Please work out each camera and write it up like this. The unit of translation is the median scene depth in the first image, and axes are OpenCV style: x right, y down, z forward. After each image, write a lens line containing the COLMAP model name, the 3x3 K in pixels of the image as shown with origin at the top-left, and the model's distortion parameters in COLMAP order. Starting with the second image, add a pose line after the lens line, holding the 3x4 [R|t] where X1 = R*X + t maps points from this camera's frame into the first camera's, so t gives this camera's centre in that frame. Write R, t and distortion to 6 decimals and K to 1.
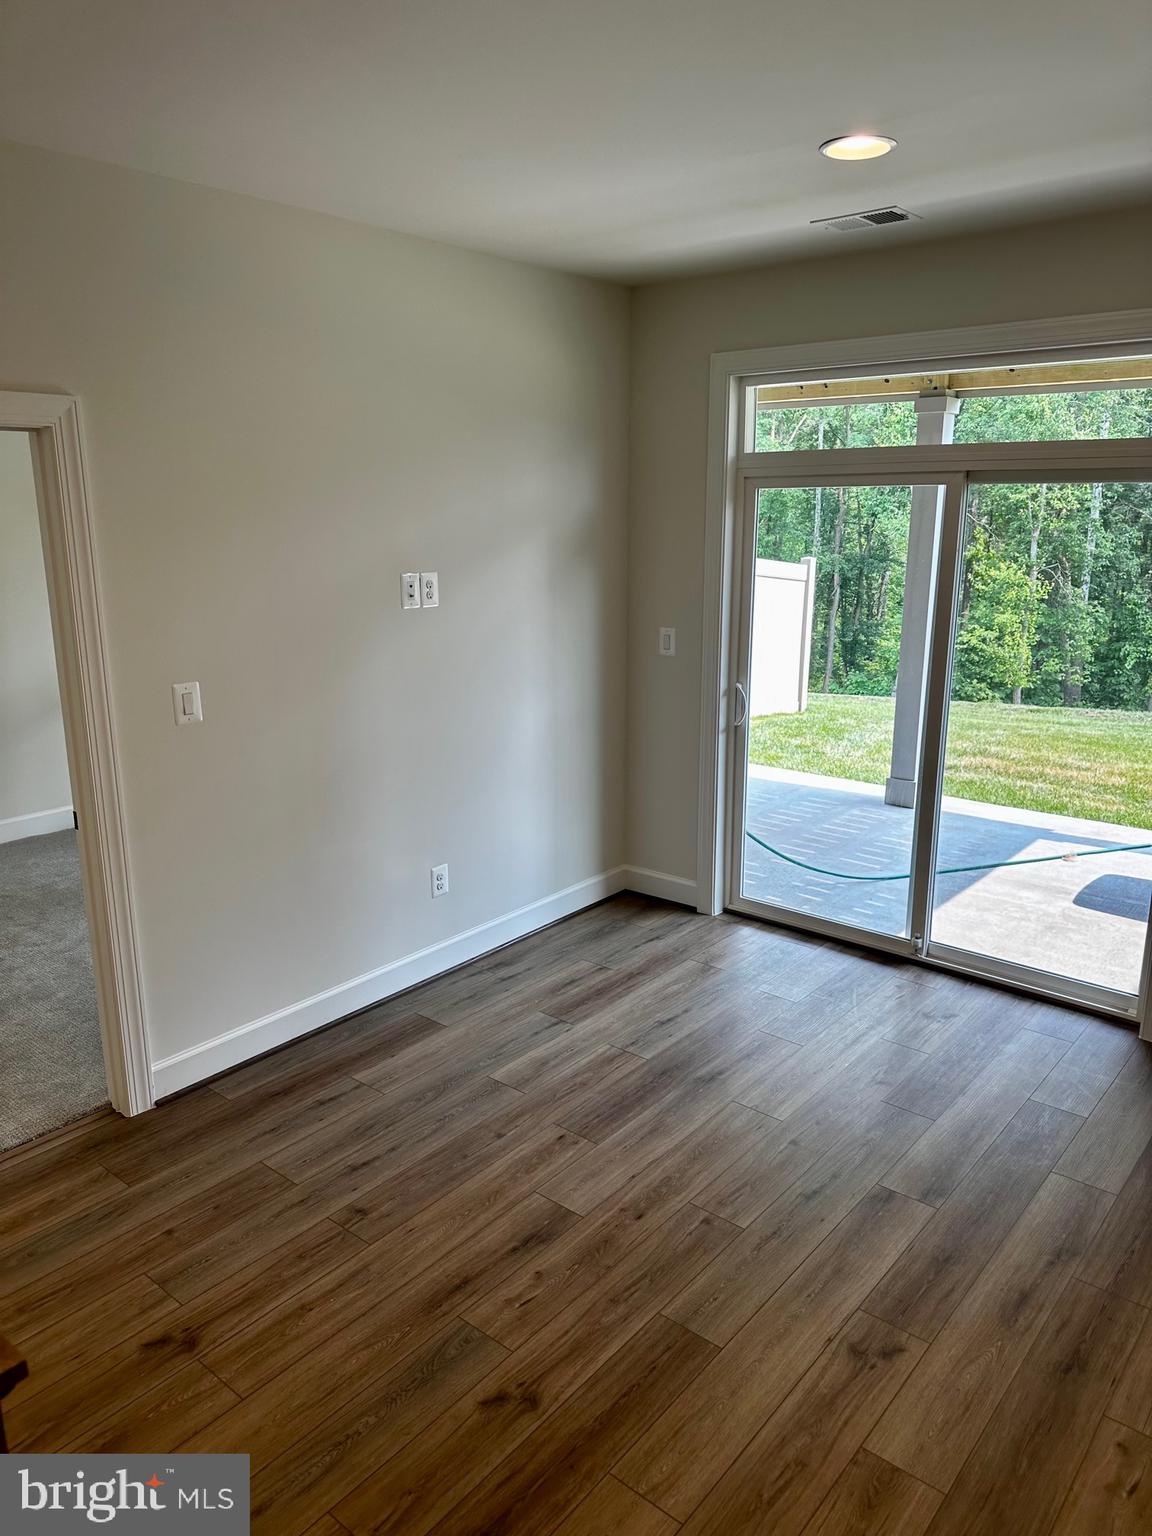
lens RADIAL K [[1084.2, 0, 579.5], [0, 1084.2, 786.8], [0, 0, 1]] dist [-0.001633, -0.001688]
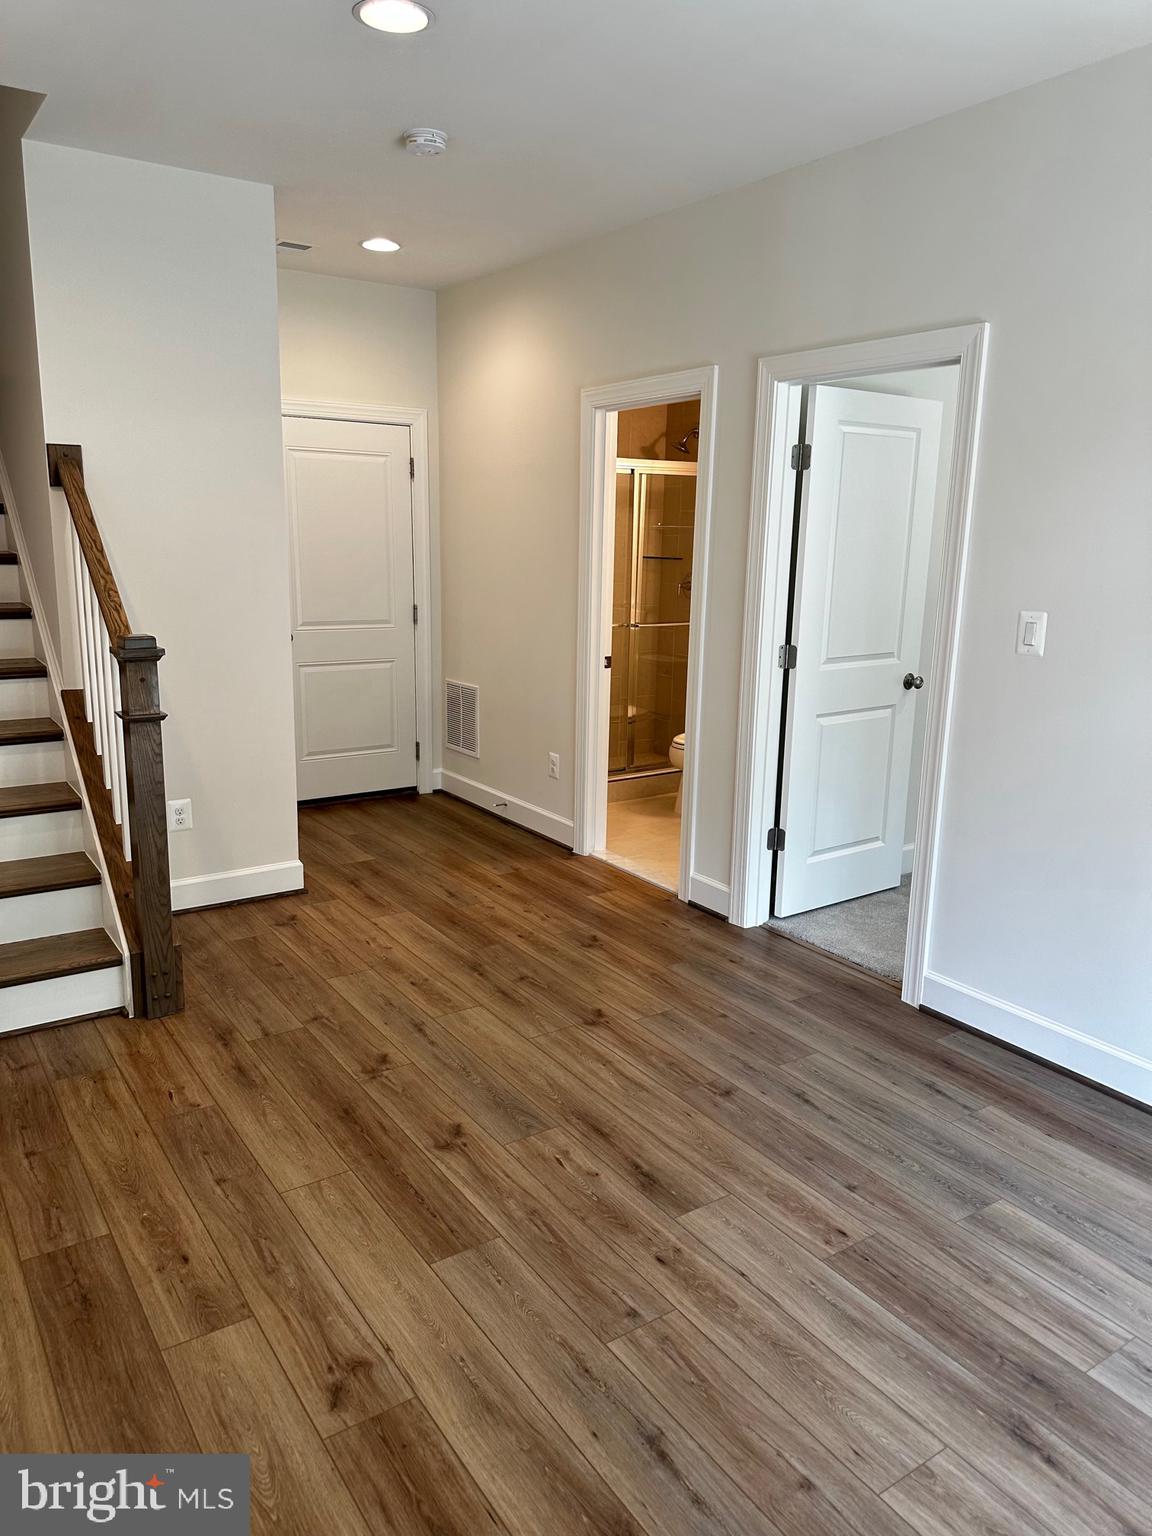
lens RADIAL K [[1089.2, 0, 581.0], [0, 1089.2, 768.7], [0, 0, 1]] dist [0.008228, -0.006145]
pose [[-0.266584, 0.217498, -0.938950, 0.787523], [-0.274586, 0.916694, 0.290302, -0.163959], [0.923870, 0.335212, -0.184654, 1.018938]]
